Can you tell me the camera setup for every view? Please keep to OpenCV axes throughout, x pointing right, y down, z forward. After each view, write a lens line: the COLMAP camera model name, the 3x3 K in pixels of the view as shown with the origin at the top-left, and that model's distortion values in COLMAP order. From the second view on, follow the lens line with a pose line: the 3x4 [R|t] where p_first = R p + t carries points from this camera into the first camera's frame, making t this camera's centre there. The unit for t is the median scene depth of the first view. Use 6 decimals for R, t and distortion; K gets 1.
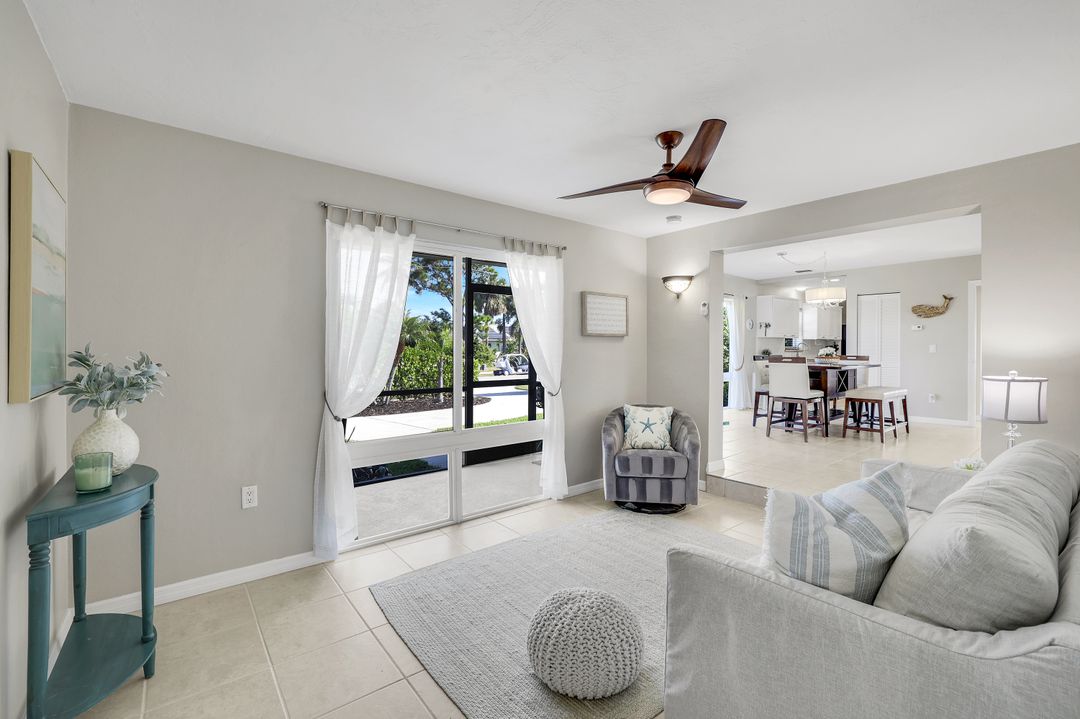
lens RADIAL K [[469.4, 0, 533.3], [0, 469.4, 351.6], [0, 0, 1]] dist [-0.038229, 0.013648]
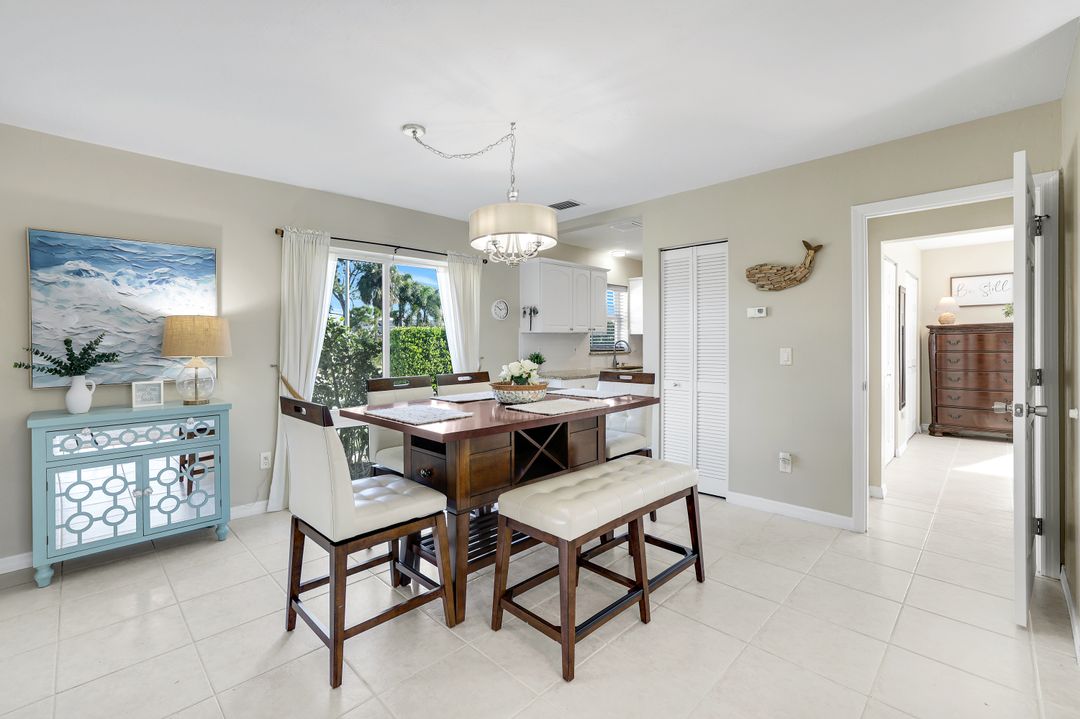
lens RADIAL K [[470.7, 0, 523.1], [0, 470.7, 344.2], [0, 0, 1]] dist [-0.020944, 0.000241]
pose [[0.993203, -0.010745, 0.115894, 0.548069], [0.010946, 0.999939, -0.001096, -0.020791], [-0.115875, 0.002357, 0.993261, 0.556298]]
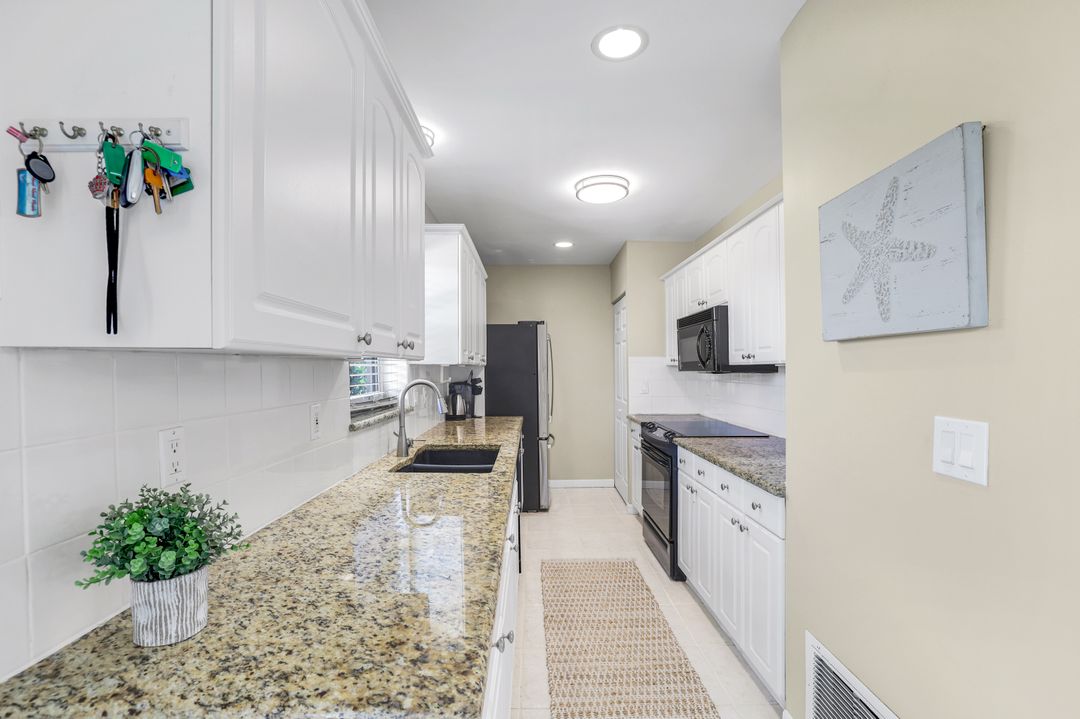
lens RADIAL K [[569.0, 0, 540.0], [0, 569.0, 359.5], [0, 0, 1]] dist [-0.023867, 0.000372]
pose [[0.598720, 0.003932, 0.800948, 0.611856], [0.016019, 0.999729, -0.016883, -0.034799], [-0.800798, 0.022938, 0.598495, 1.170790]]
